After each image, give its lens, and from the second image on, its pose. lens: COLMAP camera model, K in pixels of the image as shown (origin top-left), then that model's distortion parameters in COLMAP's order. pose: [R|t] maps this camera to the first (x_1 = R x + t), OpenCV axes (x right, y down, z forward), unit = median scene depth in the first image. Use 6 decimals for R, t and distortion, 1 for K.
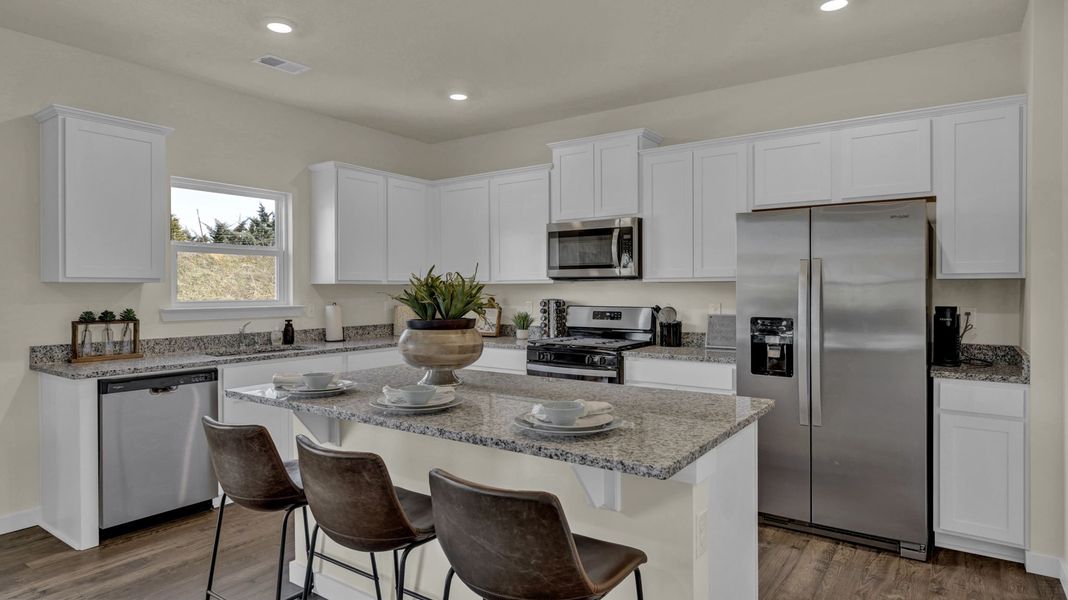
lens RADIAL K [[599.7, 0, 534.0], [0, 599.7, 300.0], [0, 0, 1]] dist [0.002319, 0.001017]
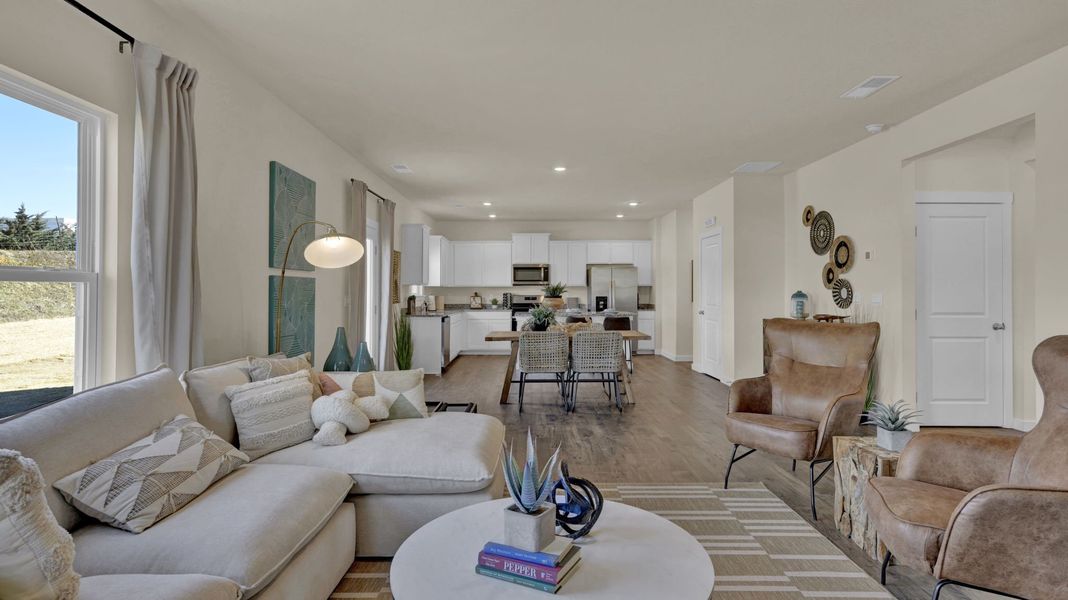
lens RADIAL K [[550.2, 0, 533.7], [0, 550.2, 294.6], [0, 0, 1]] dist [0.015845, 0.000819]
pose [[0.820463, -0.001933, 0.571696, -1.317833], [0.011664, 0.999843, -0.013359, 0.042151], [-0.571580, 0.017628, 0.820357, -1.061844]]
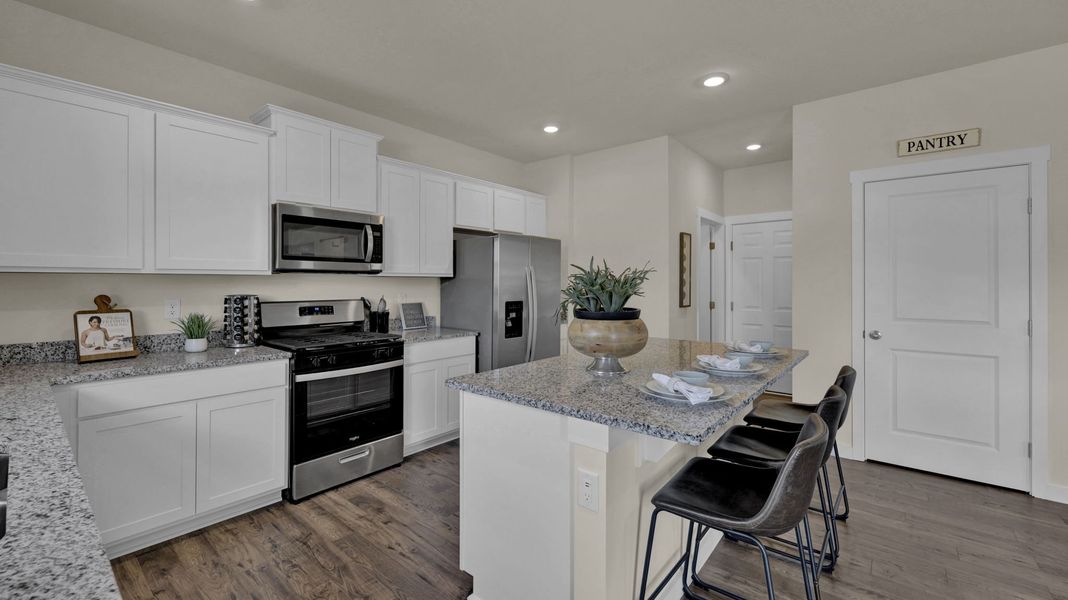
lens RADIAL K [[437.5, 0, 522.0], [0, 437.5, 283.2], [0, 0, 1]] dist [0.000178, 0.000150]
pose [[0.112381, 0.002414, 0.993662, -0.548417], [0.018411, 0.999820, -0.004511, -0.008394], [-0.993495, 0.018802, 0.112316, 0.618959]]
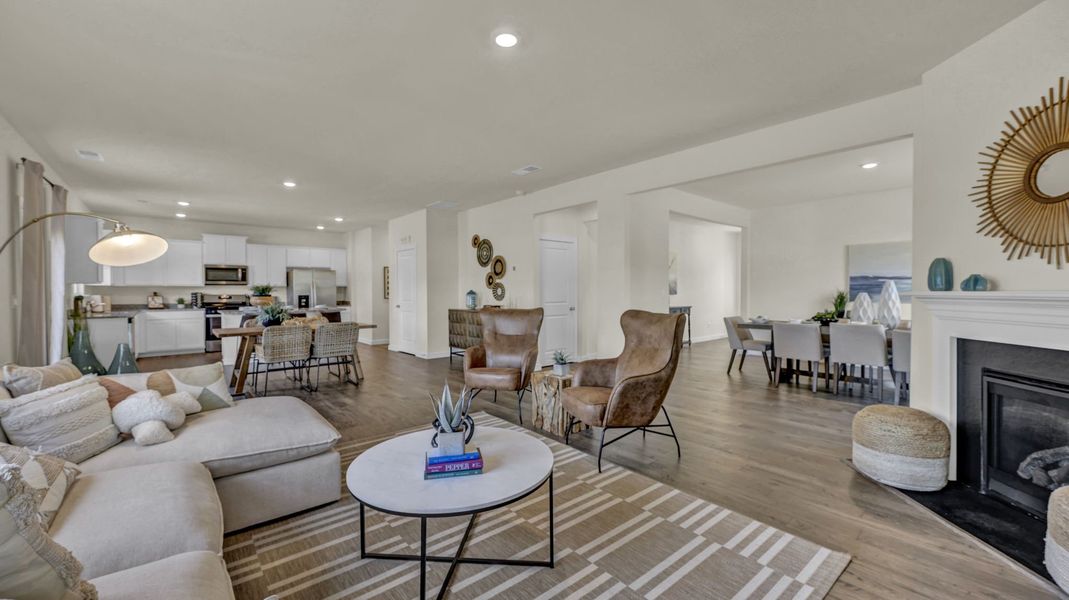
lens RADIAL K [[428.7, 0, 537.0], [0, 428.7, 294.1], [0, 0, 1]] dist [0.000659, 0.000080]
pose [[0.252120, -0.006529, 0.967674, -1.508182], [0.023135, 0.999732, 0.000717, 0.042246], [-0.967419, 0.022207, 0.252204, -0.957048]]
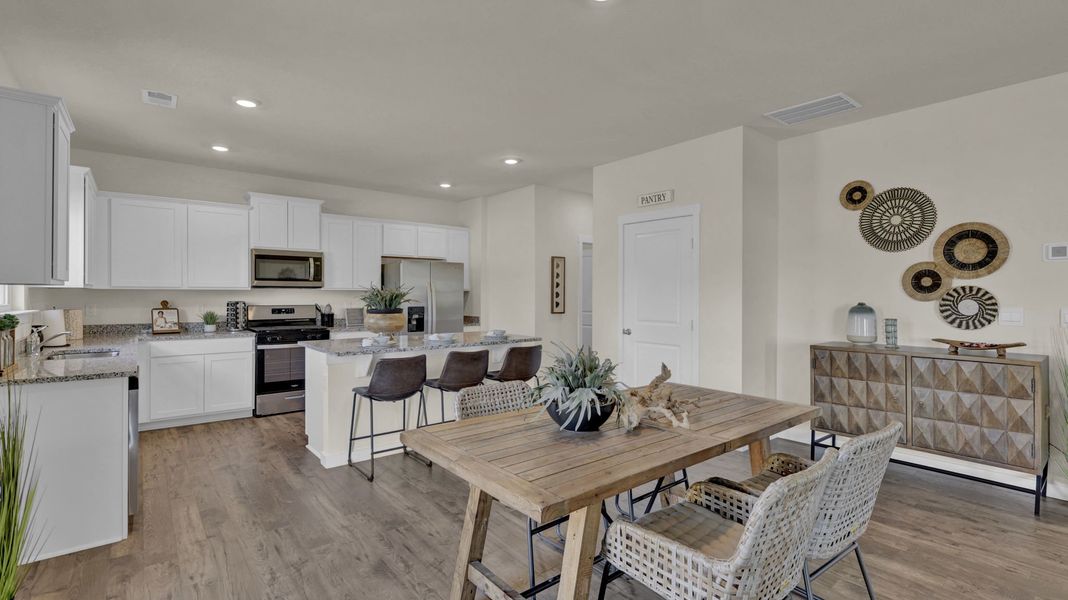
lens RADIAL K [[481.1, 0, 521.8], [0, 481.1, 297.1], [0, 0, 1]] dist [-0.001400, -0.000312]
pose [[0.289948, -0.001780, 0.957041, -0.915148], [0.016810, 0.999853, -0.003233, 0.004149], [-0.956895, 0.017026, 0.289936, 0.054299]]
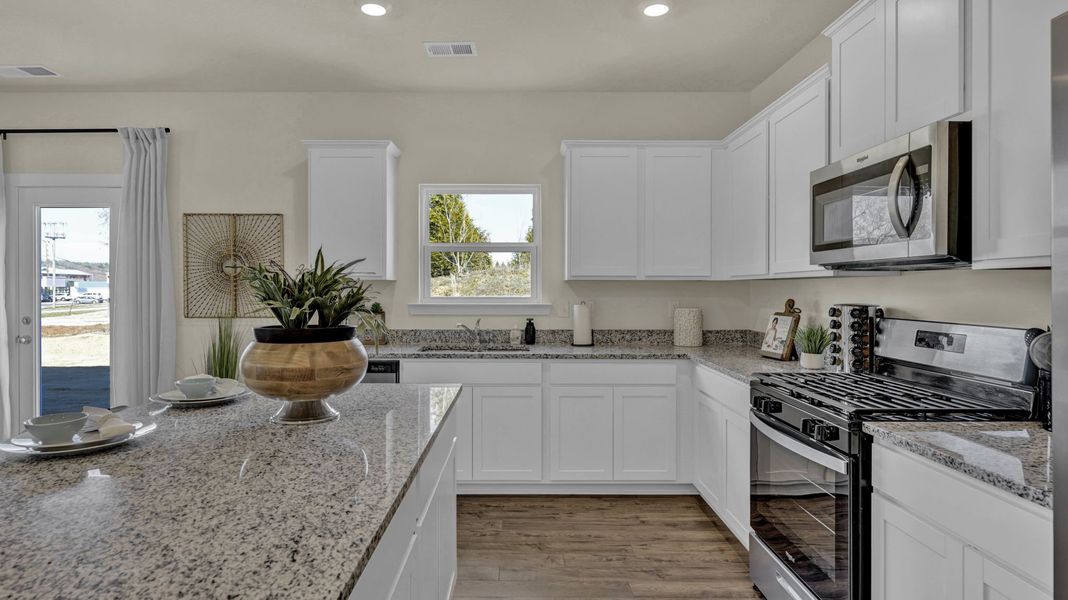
lens RADIAL K [[578.1, 0, 534.0], [0, 578.1, 300.0], [0, 0, 1]] dist [0.038067, 0.000108]
pose [[0.579765, 0.020657, -0.814522, 0.331848], [-0.018570, 0.999754, 0.012137, -0.007033], [0.814572, 0.008089, 0.580006, 0.478822]]
